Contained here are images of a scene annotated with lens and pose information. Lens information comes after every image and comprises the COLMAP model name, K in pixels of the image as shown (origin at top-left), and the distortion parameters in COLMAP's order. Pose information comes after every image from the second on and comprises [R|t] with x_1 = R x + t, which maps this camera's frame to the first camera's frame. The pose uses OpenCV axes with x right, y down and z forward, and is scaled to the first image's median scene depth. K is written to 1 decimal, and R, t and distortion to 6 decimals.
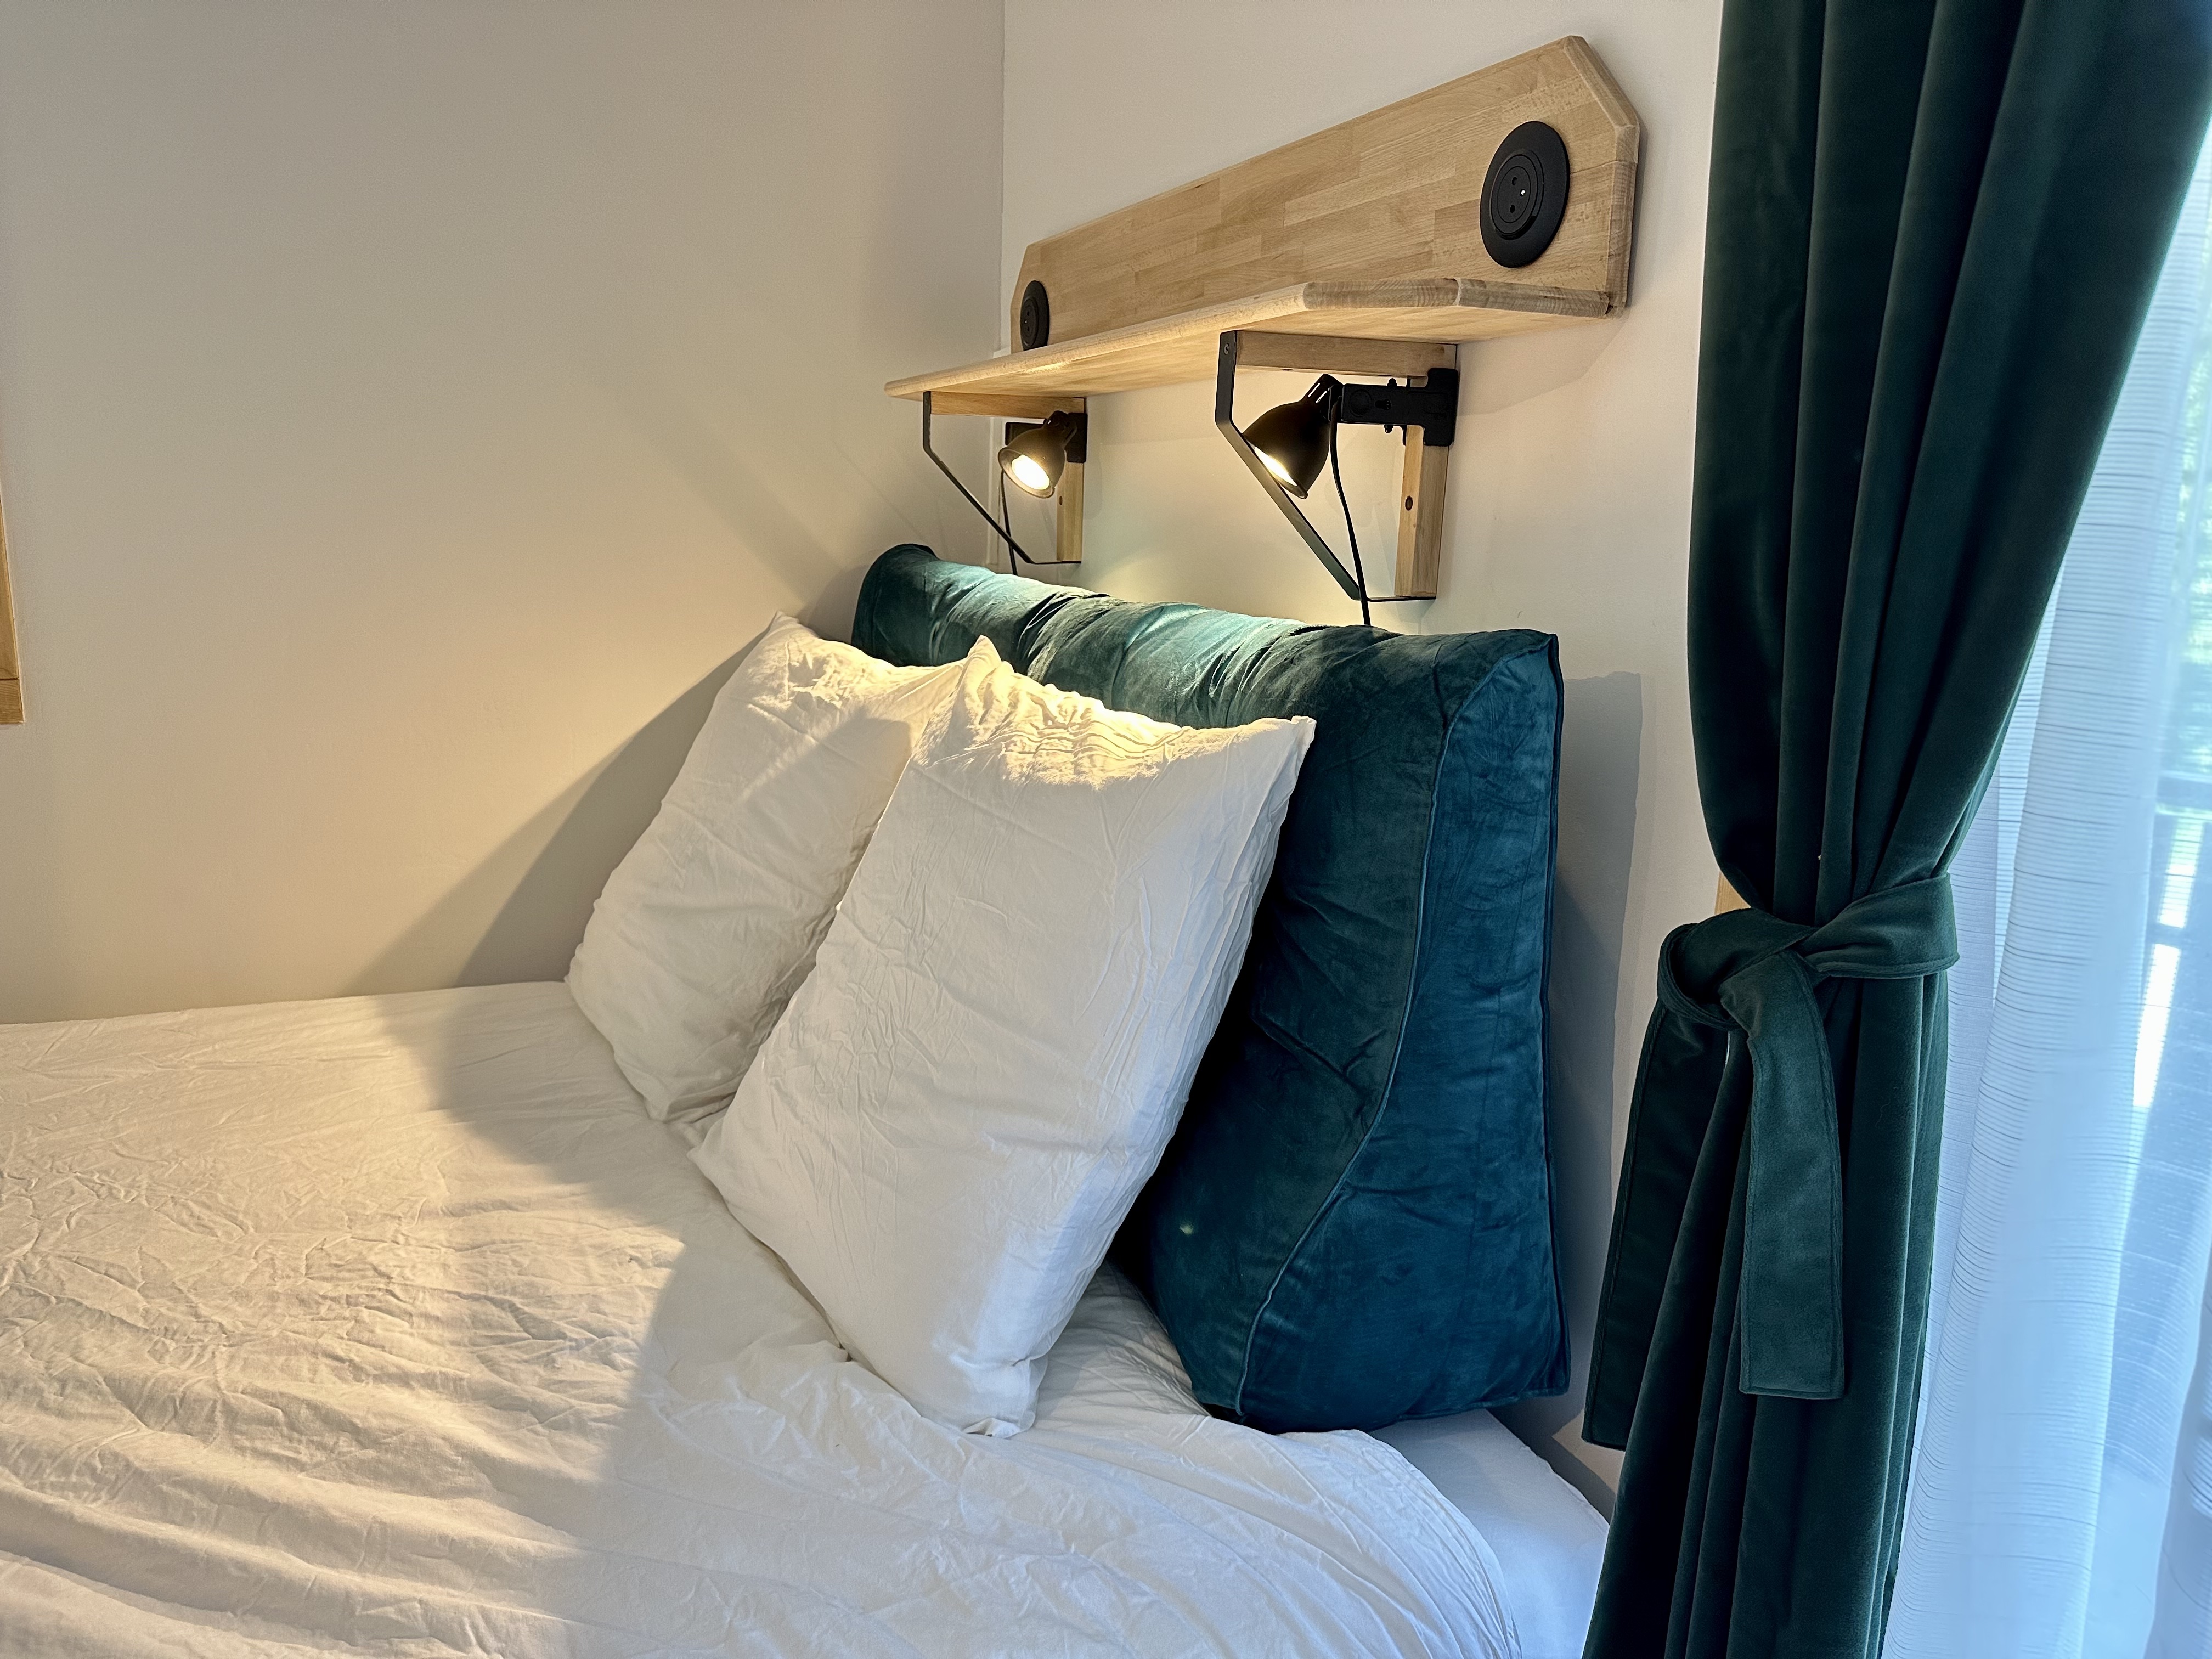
lens RADIAL K [[1558.7, 0, 1106.0], [0, 1558.7, 829.5], [0, 0, 1]] dist [0.058765, -0.061617]
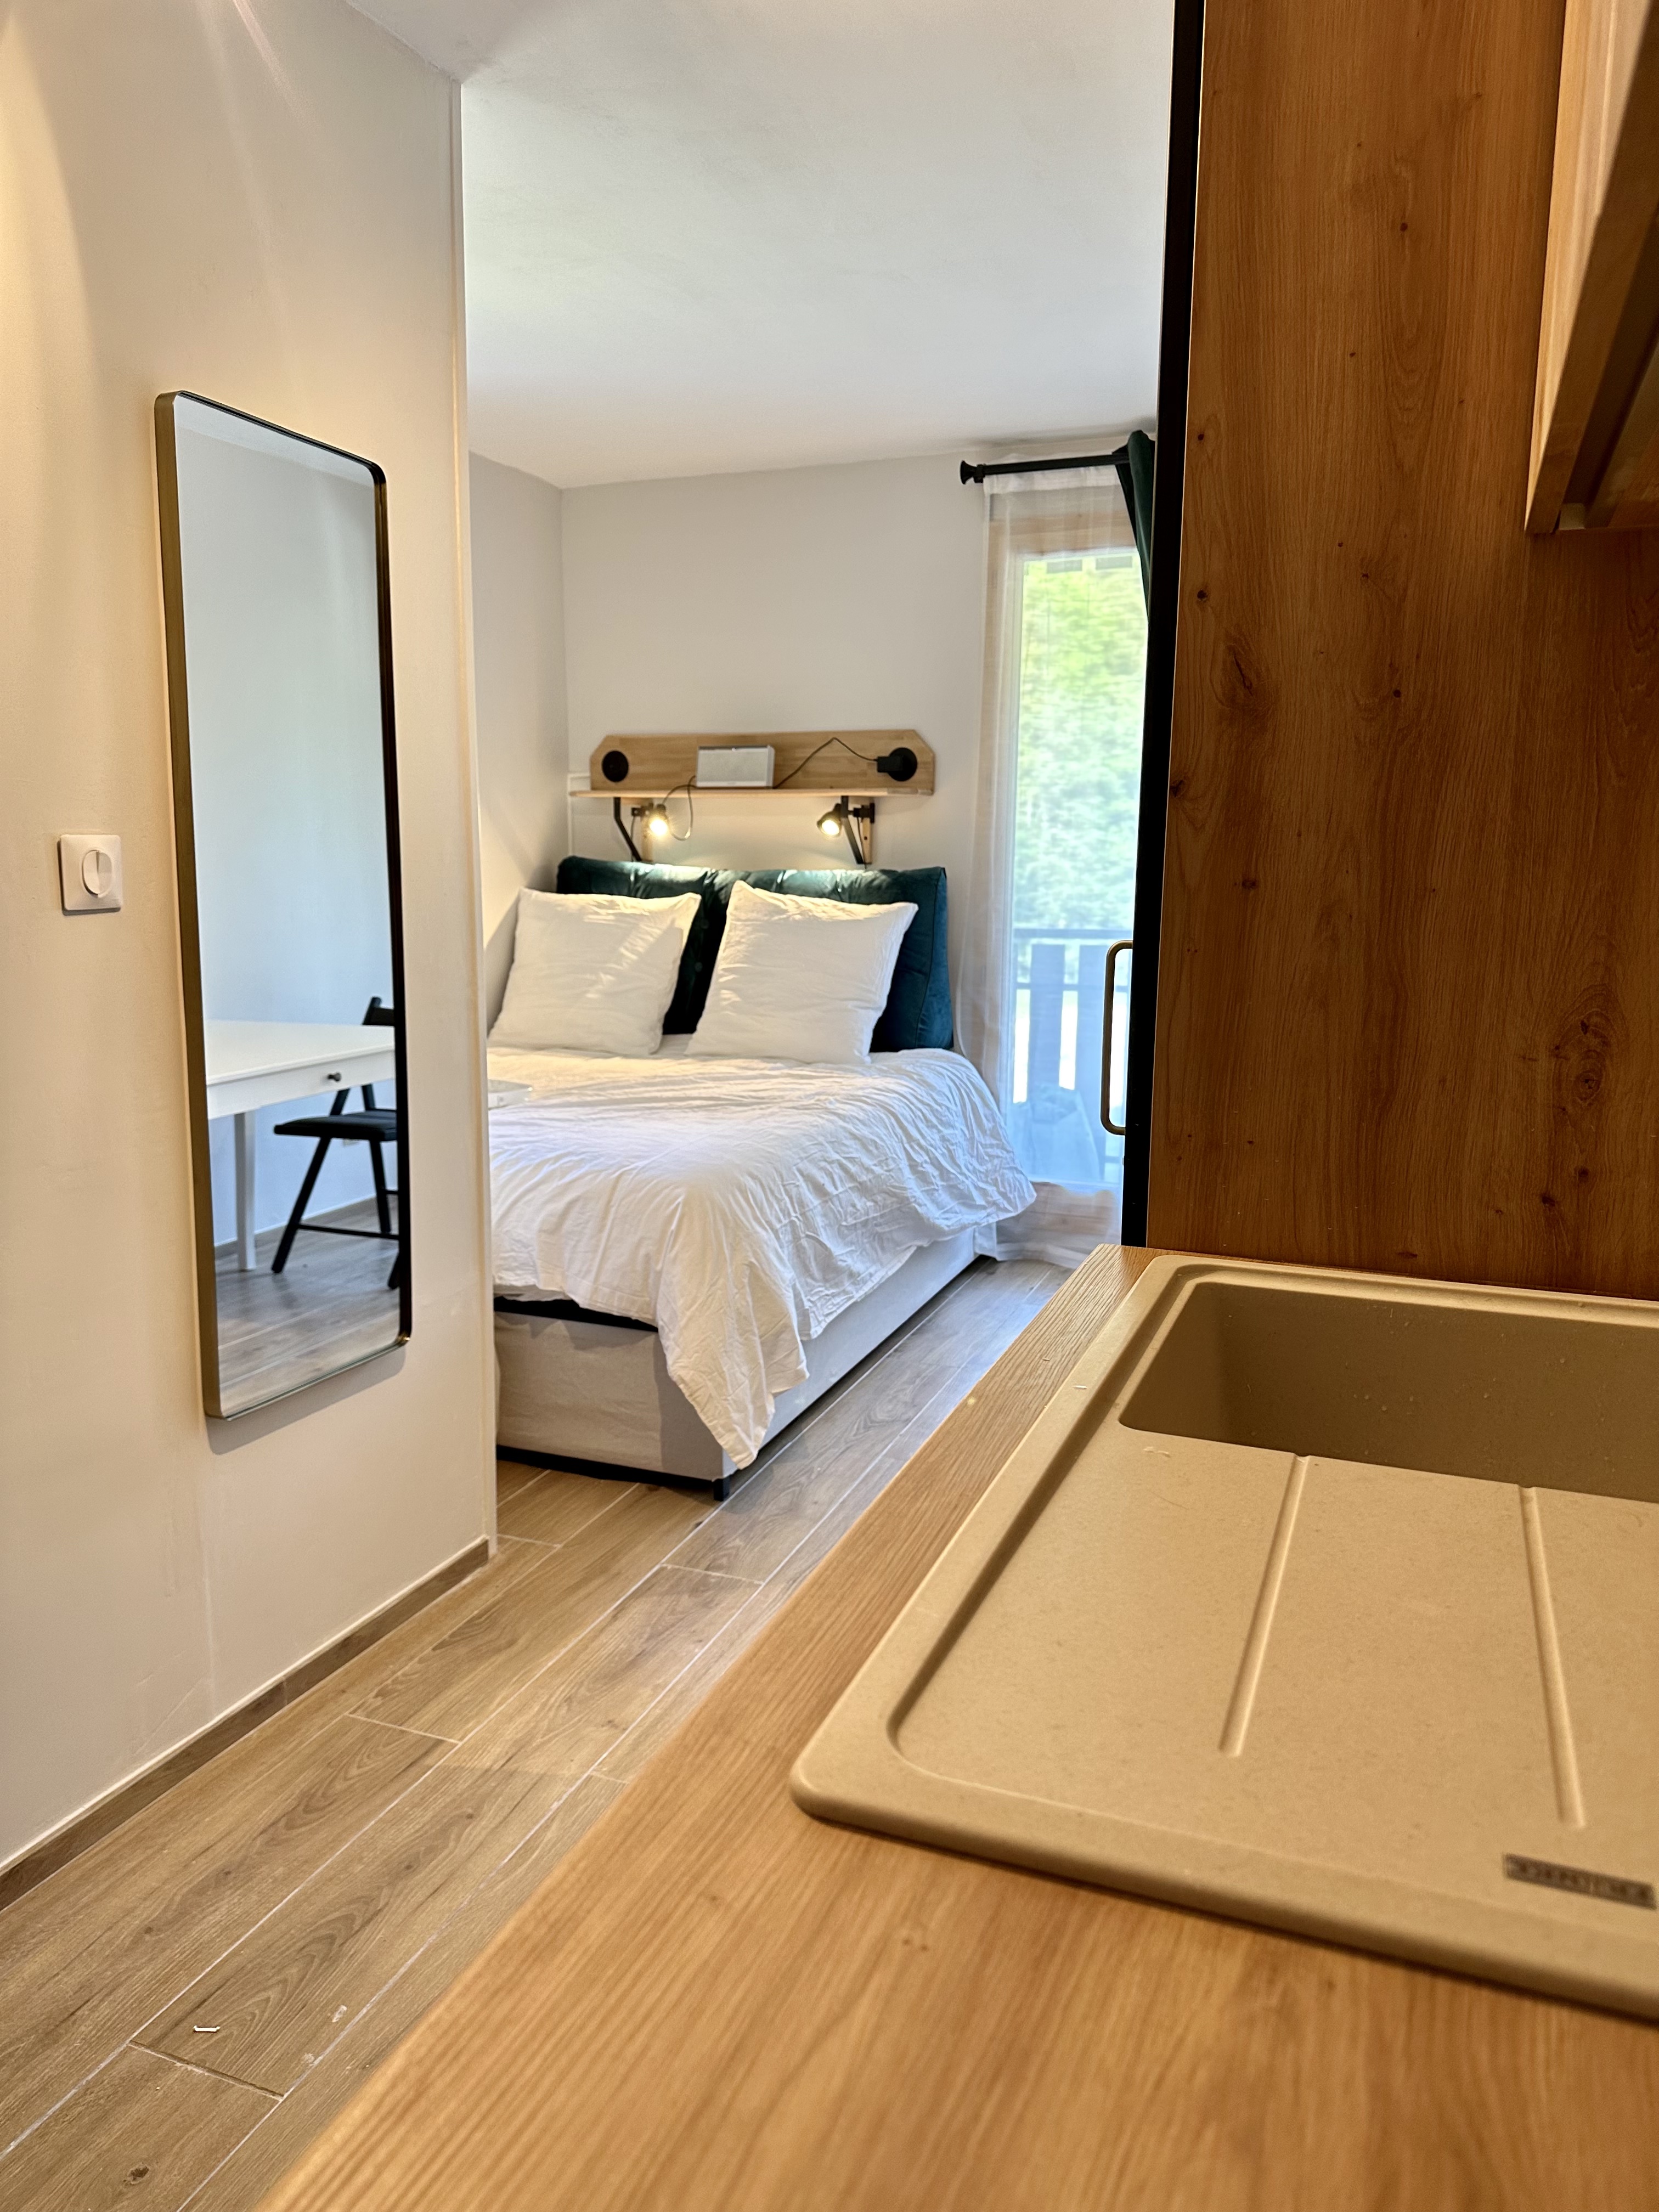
lens RADIAL K [[1554.7, 0, 801.8], [0, 1554.7, 1119.9], [0, 0, 1]] dist [0.136403, -0.214186]
pose [[0.722264, -0.144019, 0.676456, -2.548303], [0.152260, 0.987193, 0.047604, 0.258403], [-0.674649, 0.068614, 0.734943, -1.605686]]
